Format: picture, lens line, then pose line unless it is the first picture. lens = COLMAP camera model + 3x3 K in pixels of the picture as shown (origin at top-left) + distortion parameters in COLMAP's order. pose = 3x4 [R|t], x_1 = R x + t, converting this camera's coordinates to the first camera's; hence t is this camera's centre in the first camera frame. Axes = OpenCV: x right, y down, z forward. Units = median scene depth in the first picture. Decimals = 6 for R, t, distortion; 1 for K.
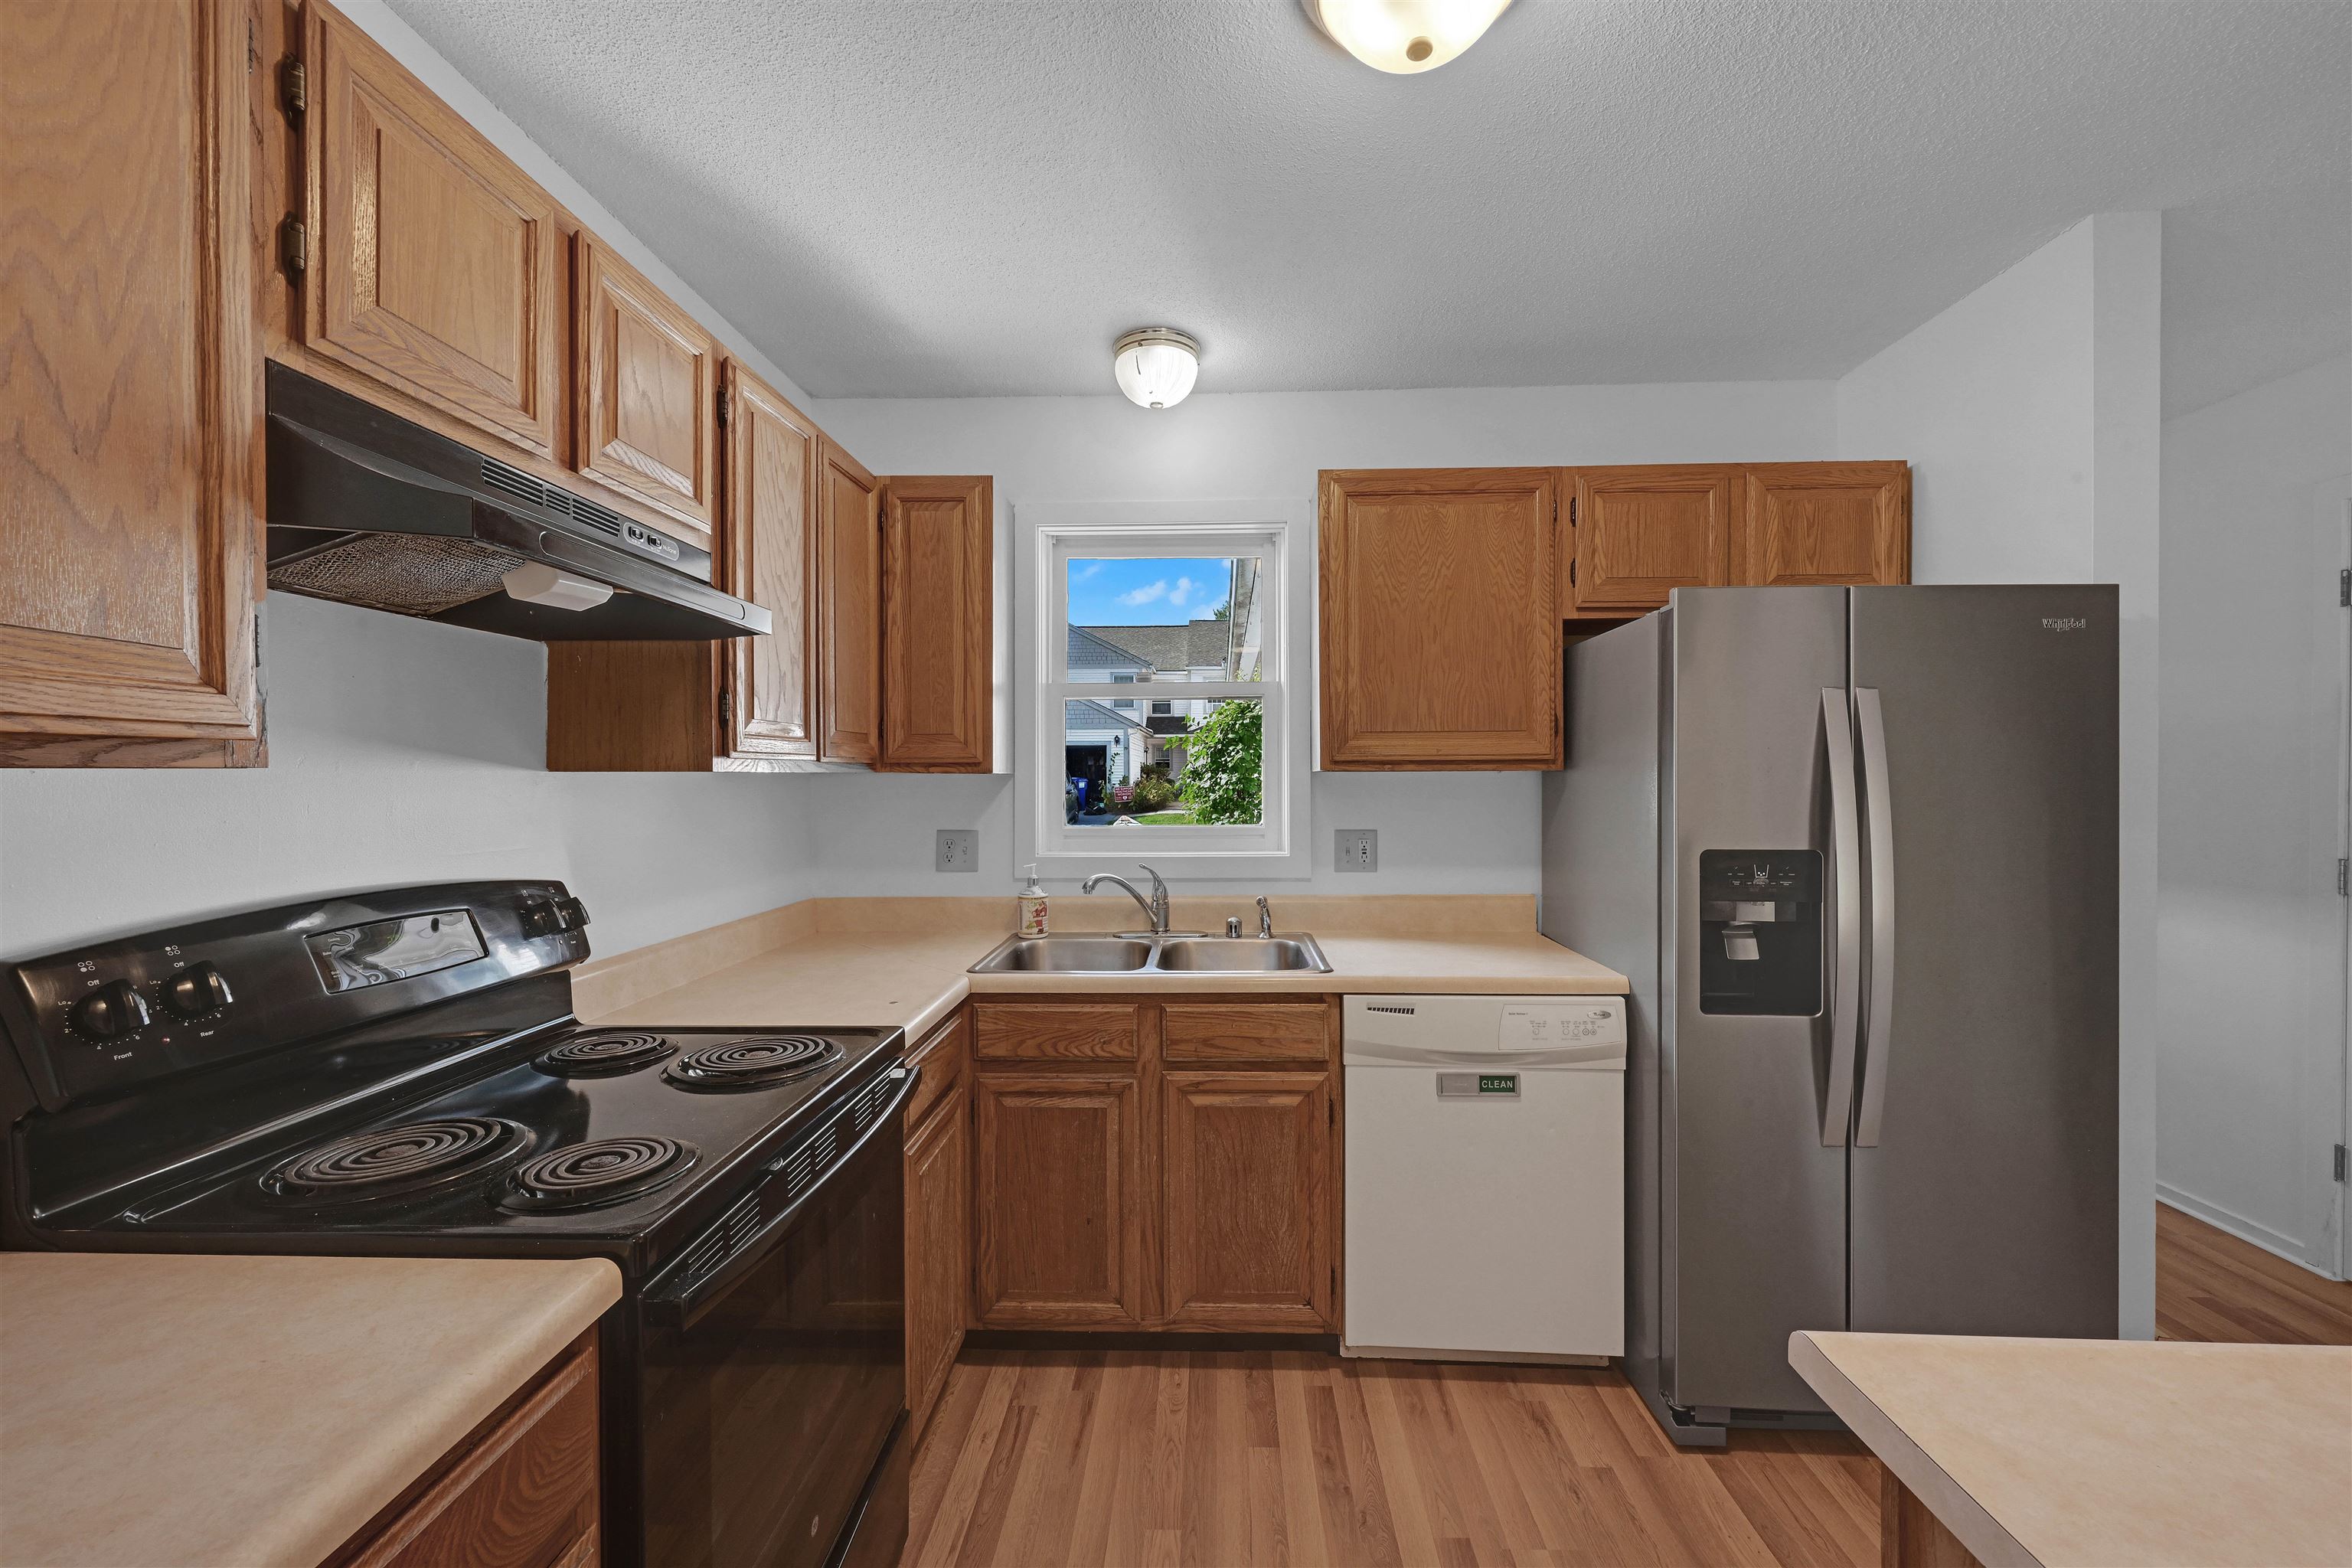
lens RADIAL K [[943.3, 0, 1173.5], [0, 943.3, 780.5], [0, 0, 1]] dist [0.001882, -0.000804]
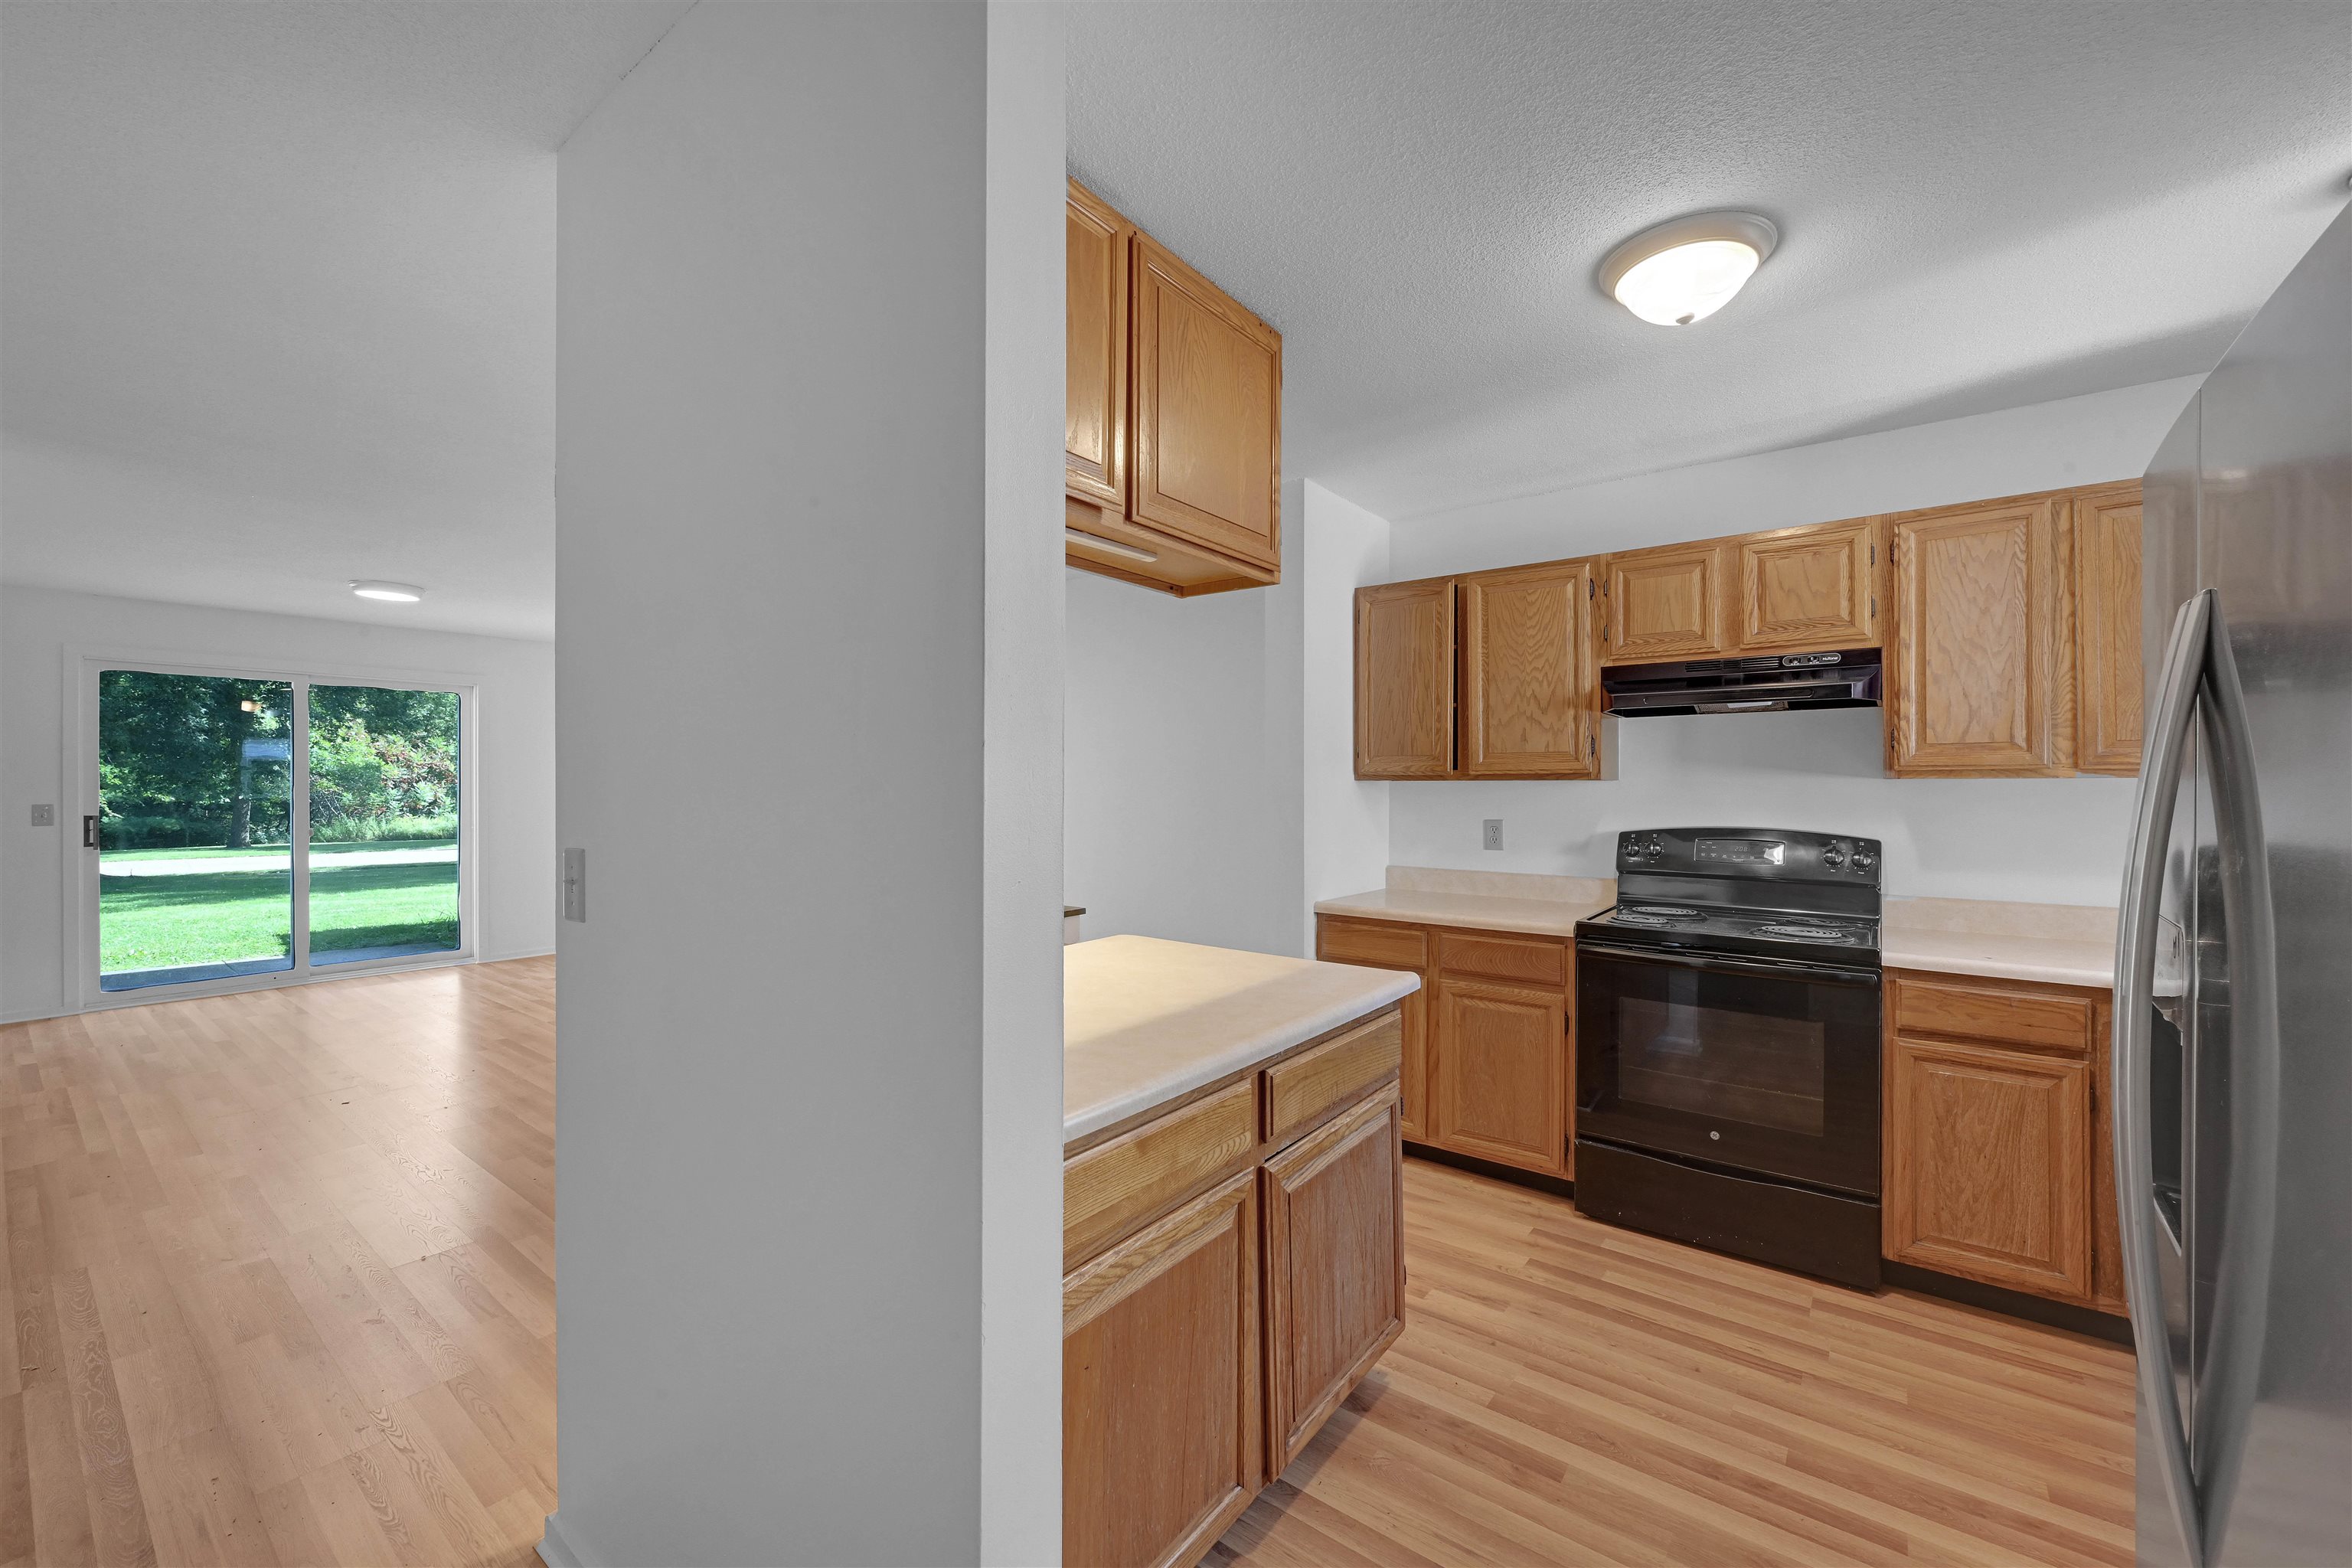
lens RADIAL K [[943.3, 0, 1187.7], [0, 943.3, 789.8], [0, 0, 1]] dist [0.001882, -0.000804]
pose [[-0.577016, 0.006830, -0.816704, 1.228951], [-0.000761, 0.999960, 0.008900, -0.003312], [0.816733, 0.005757, -0.576988, 0.759831]]
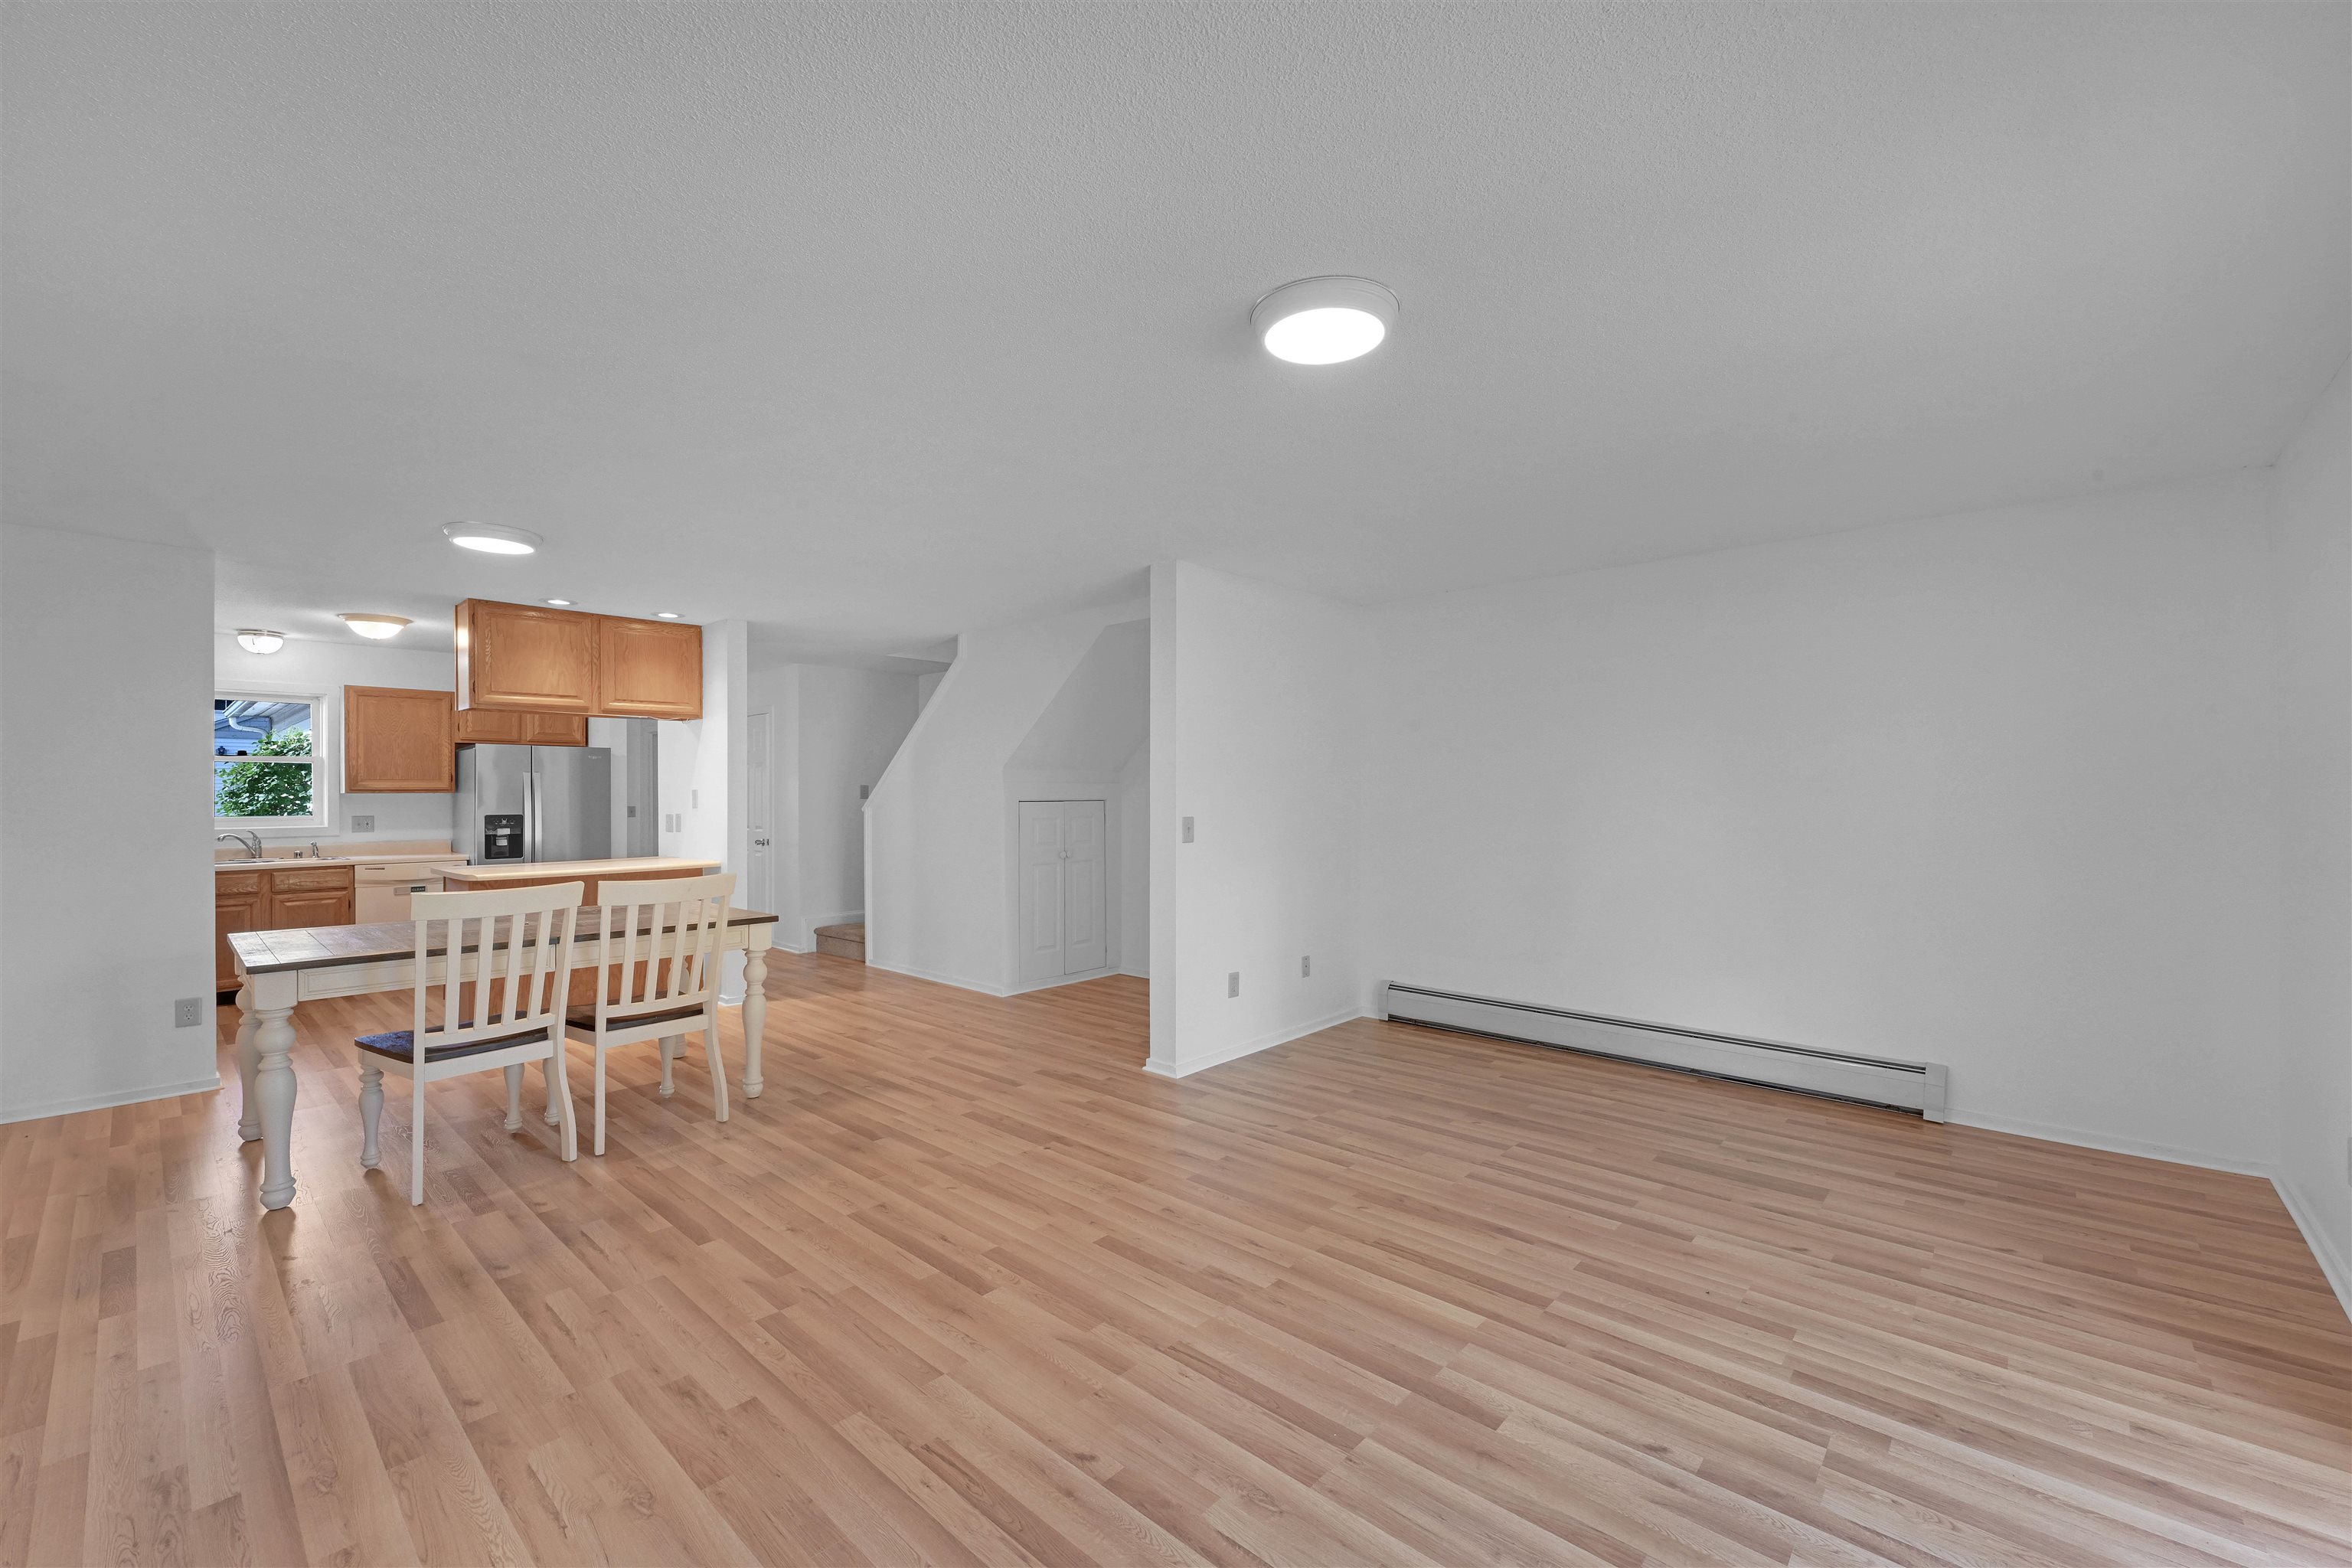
lens RADIAL K [[943.3, 0, 1233.5], [0, 943.3, 785.6], [0, 0, 1]] dist [0.001882, -0.000804]
pose [[0.611714, 0.004253, 0.791068, -0.476705], [0.005823, 0.999934, -0.009878, 0.009630], [-0.791058, 0.010649, 0.611649, -2.982329]]
